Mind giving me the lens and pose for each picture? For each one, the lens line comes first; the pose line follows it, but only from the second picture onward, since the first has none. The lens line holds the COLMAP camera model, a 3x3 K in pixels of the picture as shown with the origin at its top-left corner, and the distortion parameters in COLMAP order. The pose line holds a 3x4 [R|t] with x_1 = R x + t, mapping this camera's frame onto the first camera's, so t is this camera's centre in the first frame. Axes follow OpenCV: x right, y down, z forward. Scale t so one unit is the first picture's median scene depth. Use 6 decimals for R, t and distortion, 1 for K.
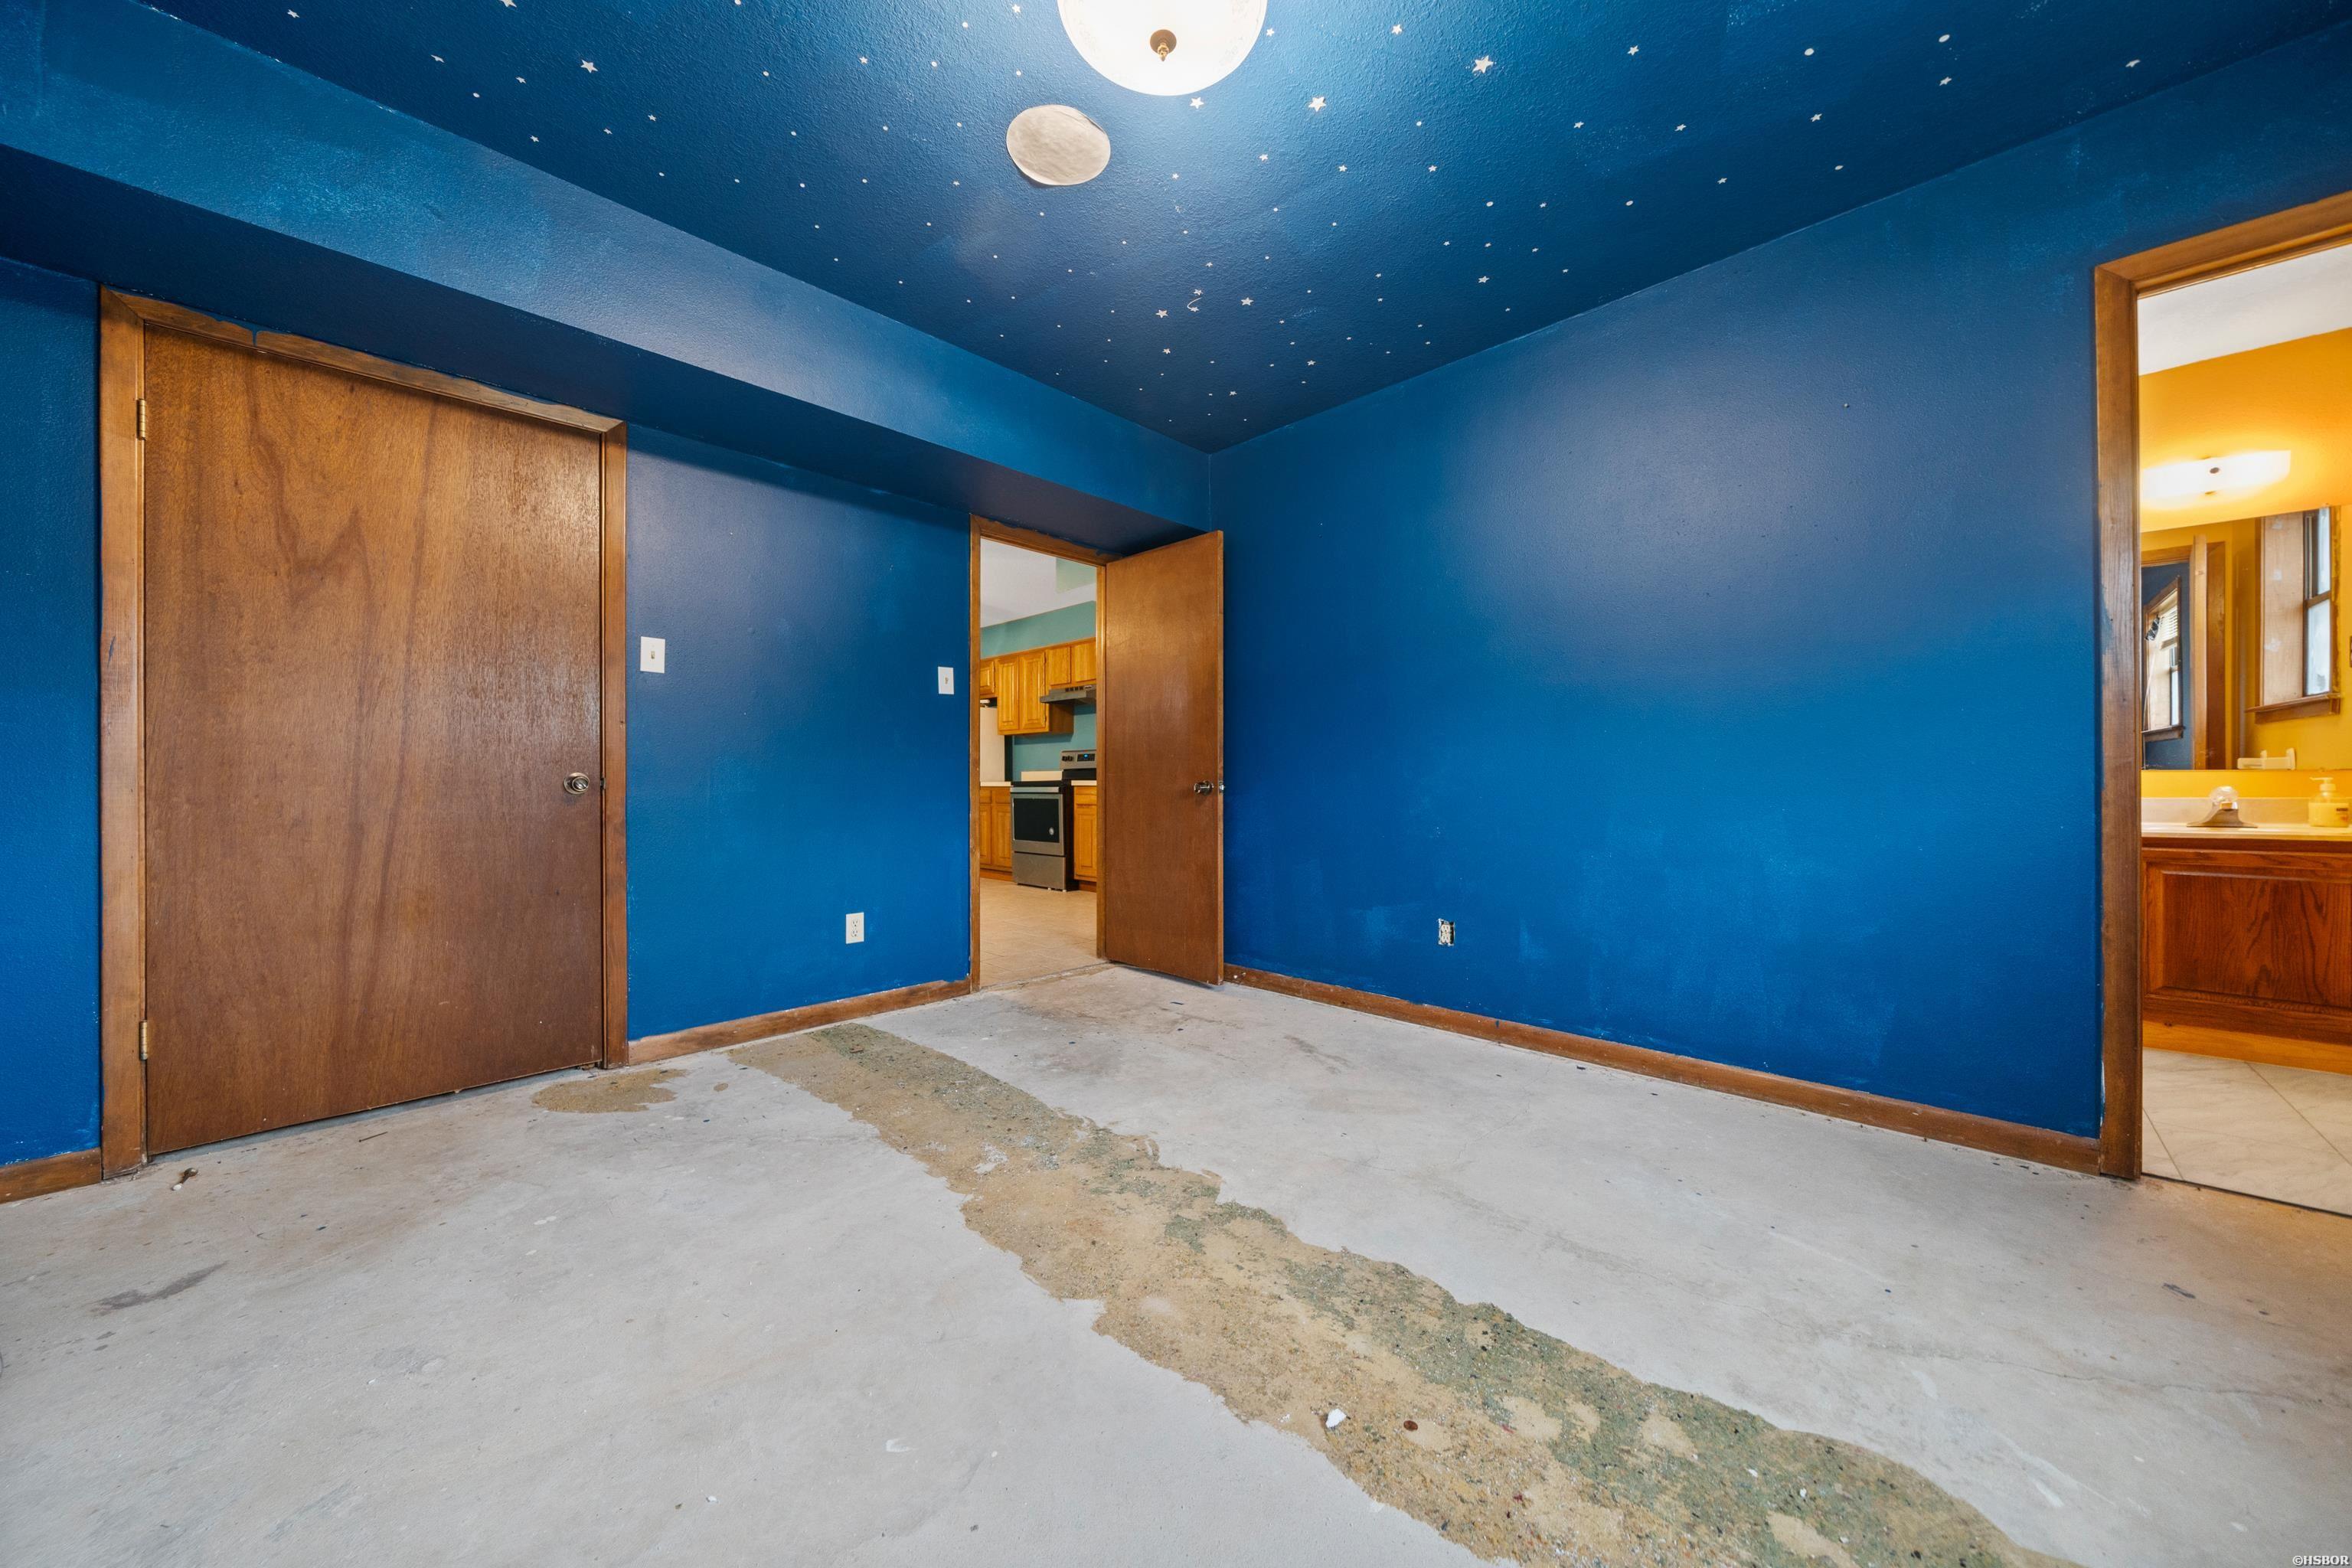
lens RADIAL K [[804.0, 0, 1169.5], [0, 804.0, 773.3], [0, 0, 1]] dist [-0.000113, 0.000110]
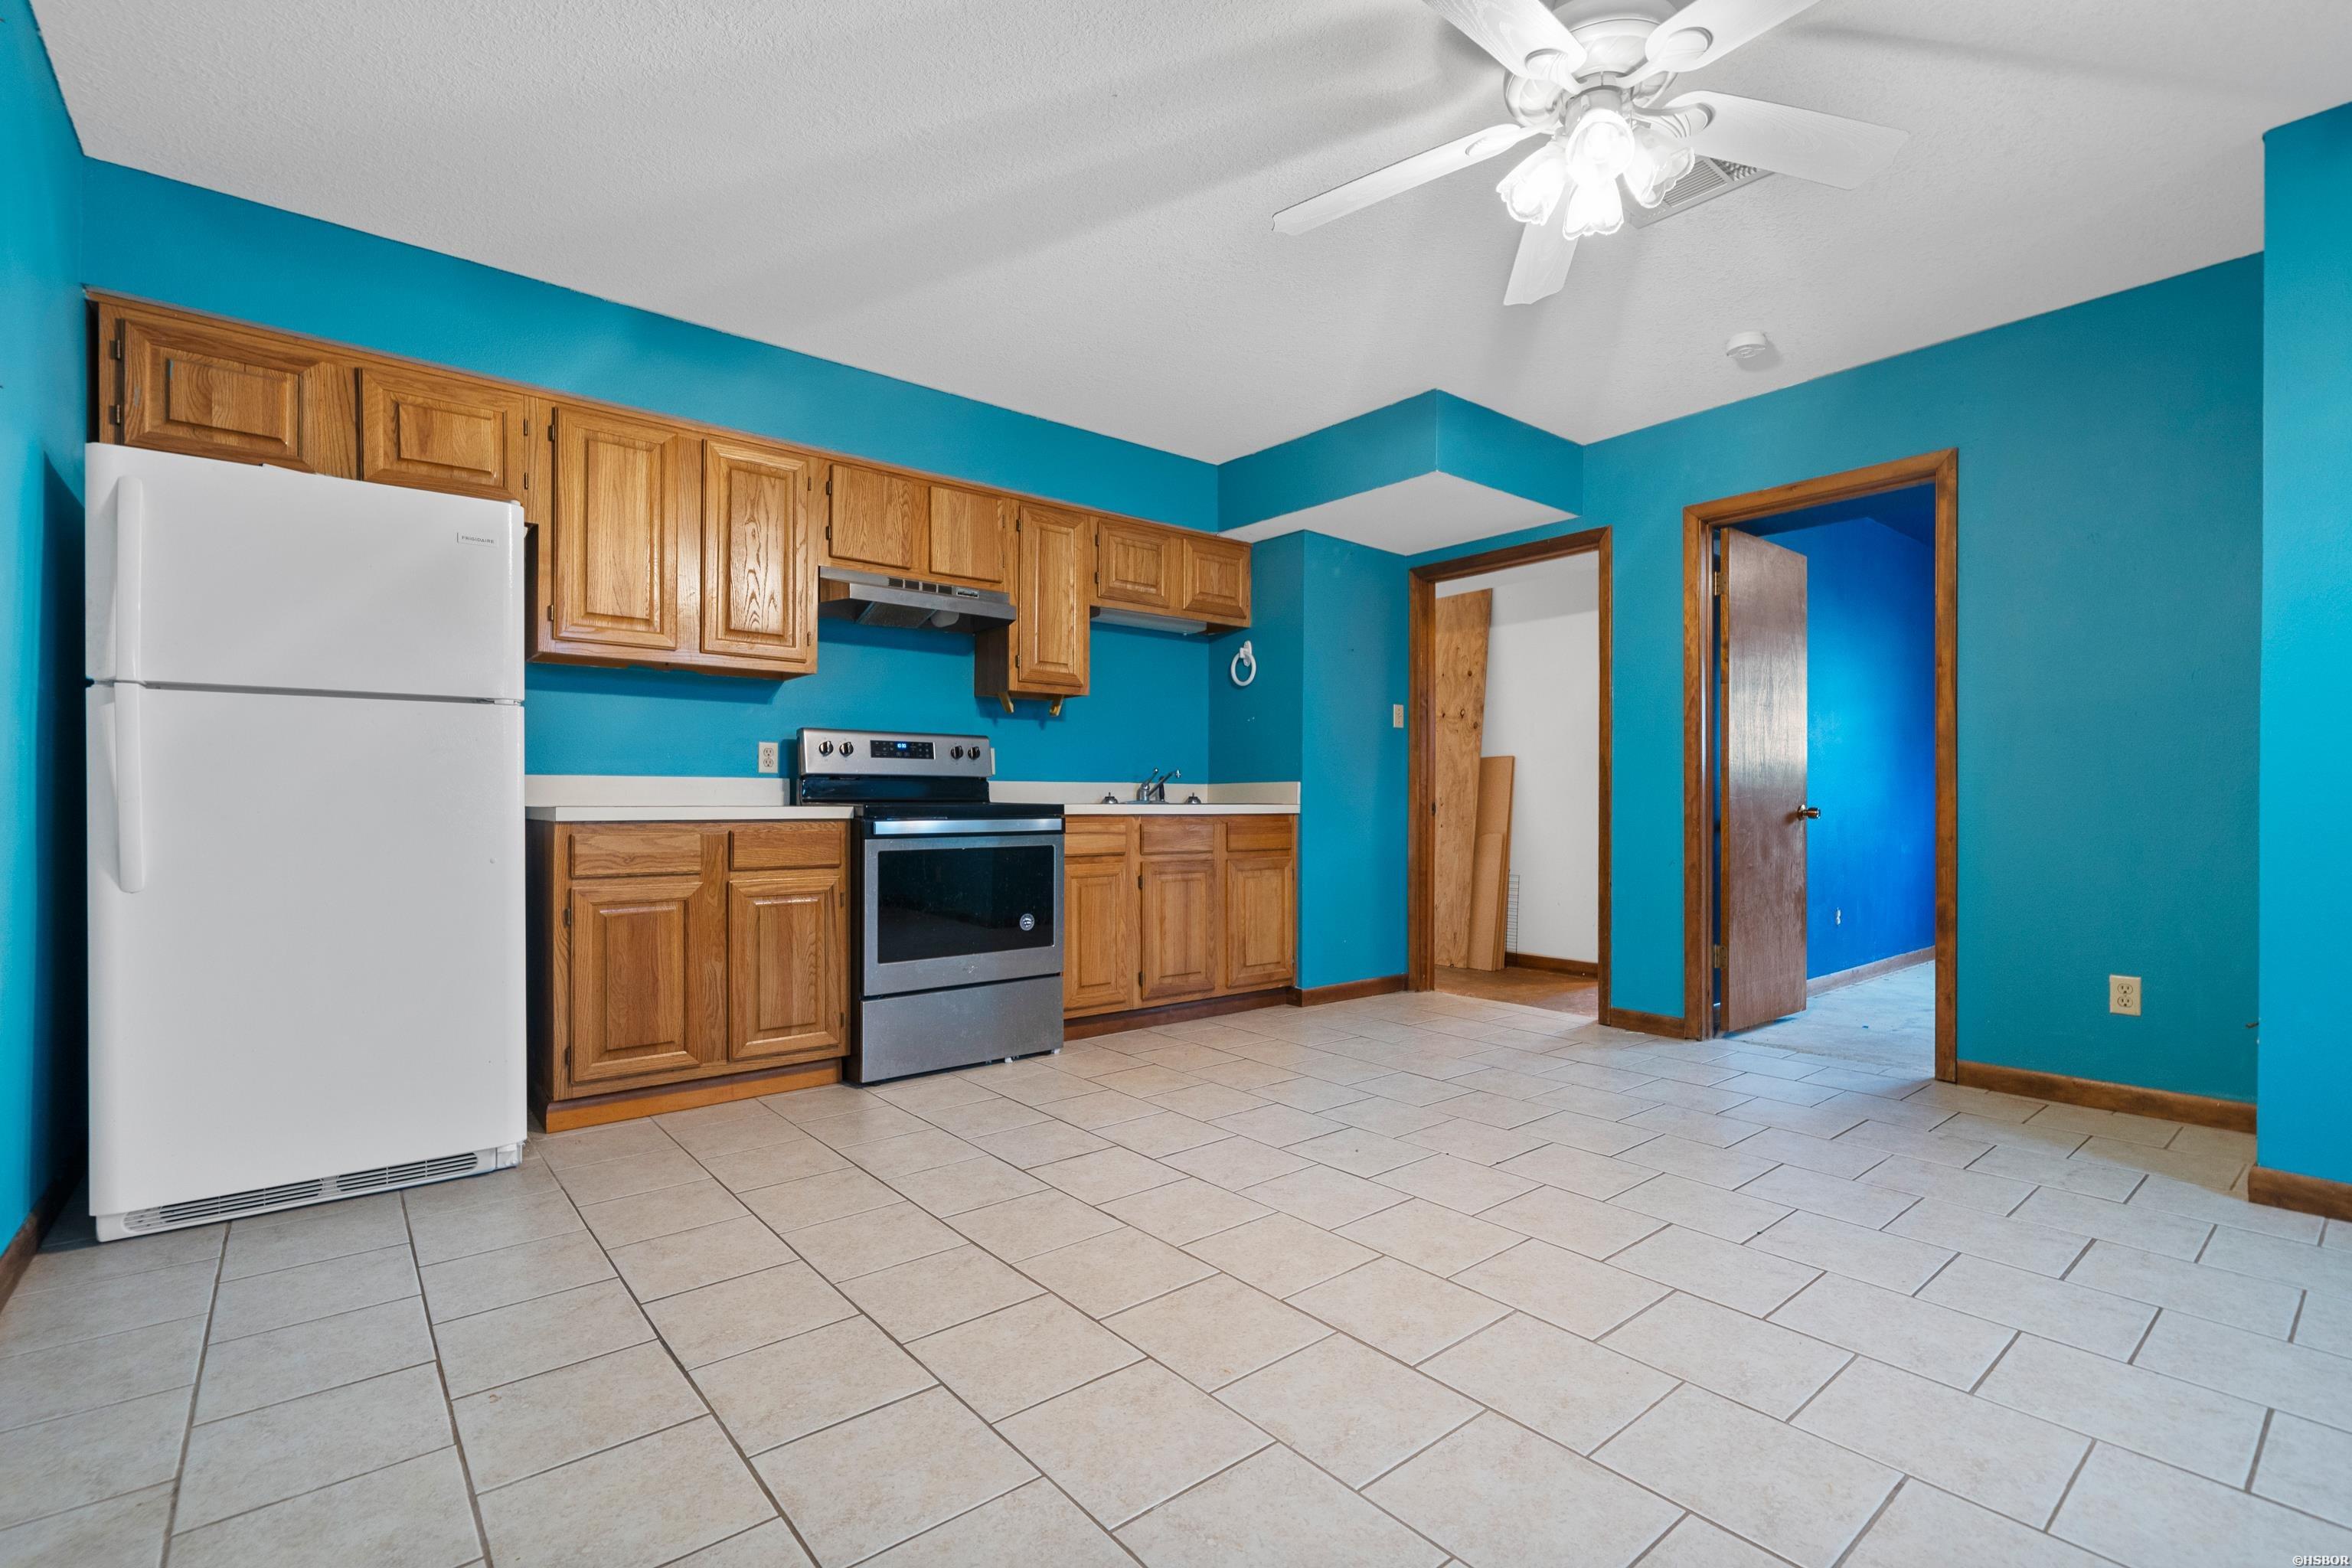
lens RADIAL K [[1048.7, 0, 1181.0], [0, 1048.7, 801.4], [0, 0, 1]] dist [0.002714, 0.000367]
pose [[0.113327, 0.007125, 0.993532, -1.188501], [-0.007961, 0.999949, -0.006263, 0.018541], [-0.993526, -0.007200, 0.113378, 1.473255]]
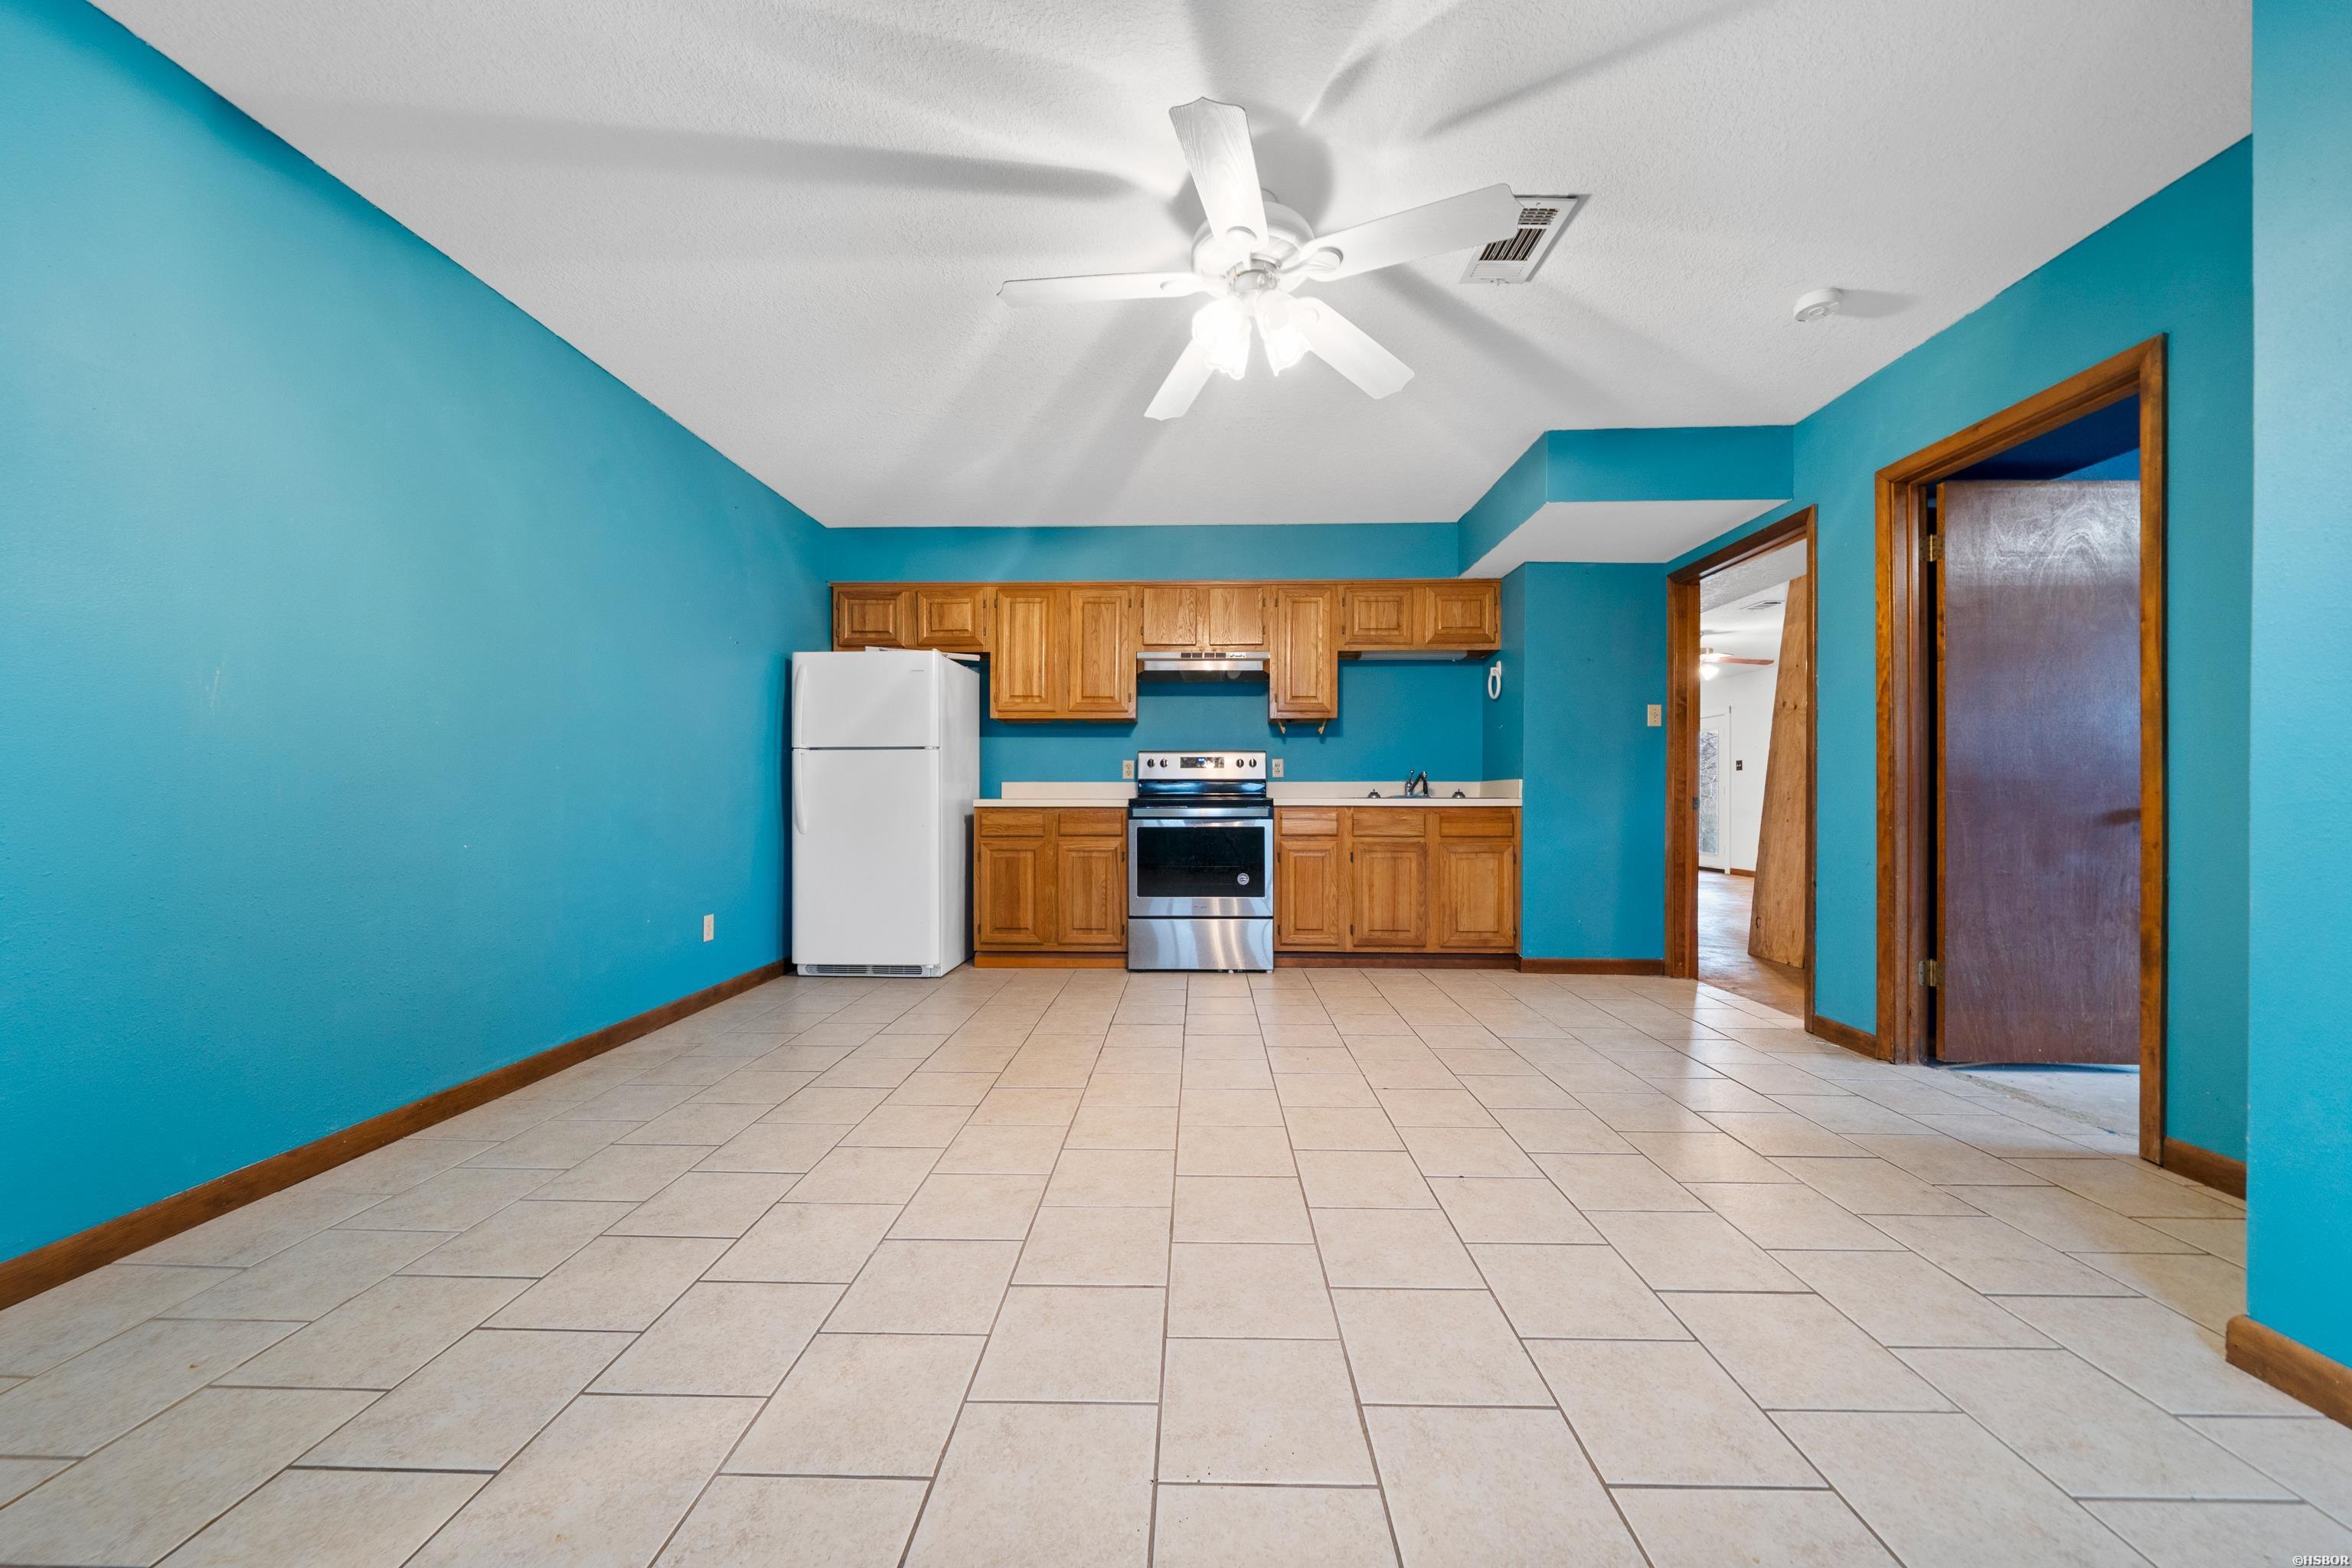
lens RADIAL K [[825.2, 0, 1176.3], [0, 825.2, 792.7], [0, 0, 1]] dist [-0.002176, -0.000071]
pose [[0.738712, 0.008602, 0.673967, -1.060887], [-0.009514, 0.999952, -0.002334, 0.012350], [-0.673954, -0.004688, 0.738758, 0.968982]]
